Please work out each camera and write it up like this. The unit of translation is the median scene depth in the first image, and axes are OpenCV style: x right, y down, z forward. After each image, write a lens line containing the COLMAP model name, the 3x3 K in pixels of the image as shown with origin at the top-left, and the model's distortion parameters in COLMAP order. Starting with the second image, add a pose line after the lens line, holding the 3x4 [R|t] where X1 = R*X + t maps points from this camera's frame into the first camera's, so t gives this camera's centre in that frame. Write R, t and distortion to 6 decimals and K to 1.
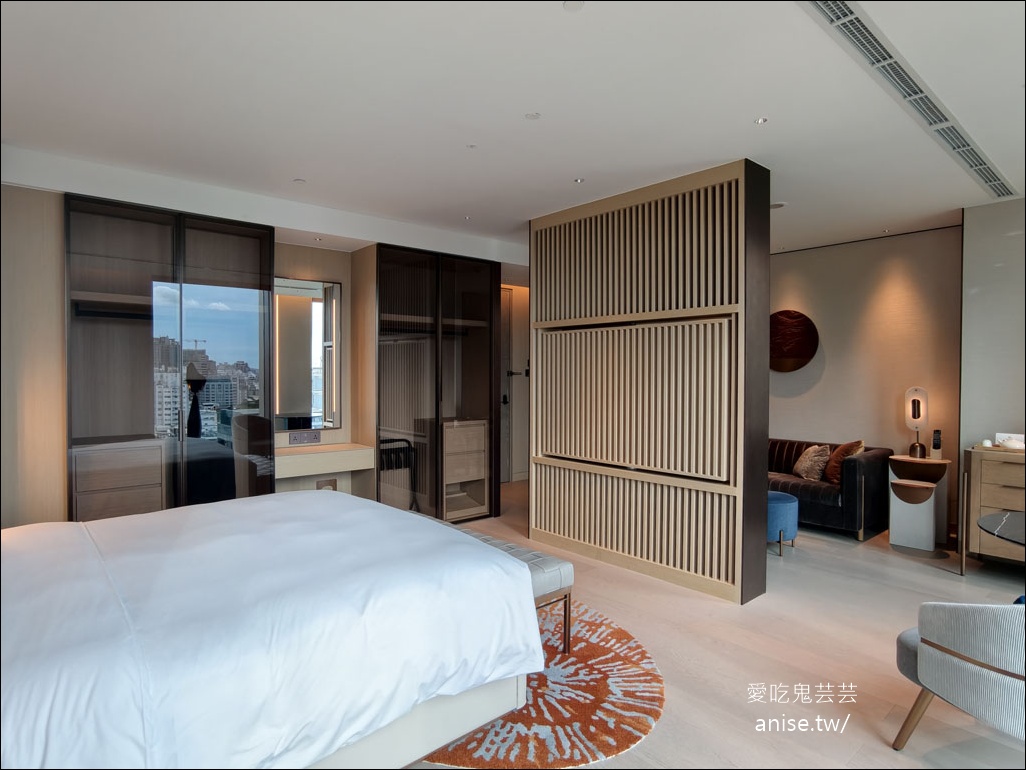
lens RADIAL K [[567.9, 0, 511.5], [0, 567.9, 386.4], [0, 0, 1]] dist [-0.005764, -0.000106]
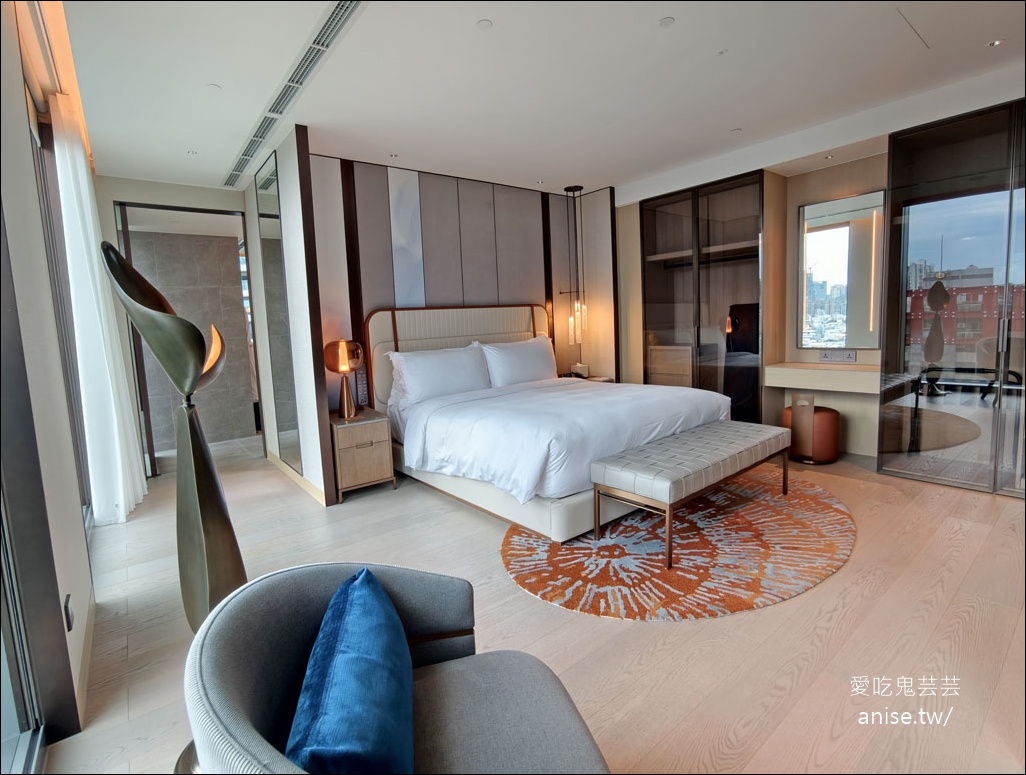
lens RADIAL K [[481.0, 0, 507.4], [0, 481.0, 377.4], [0, 0, 1]] dist [0.002326, 0.000091]
pose [[-0.043931, 0.105261, -0.993474, 1.057489], [0.037271, 0.993914, 0.103659, 0.032008], [0.998339, -0.032474, -0.047587, 0.865468]]
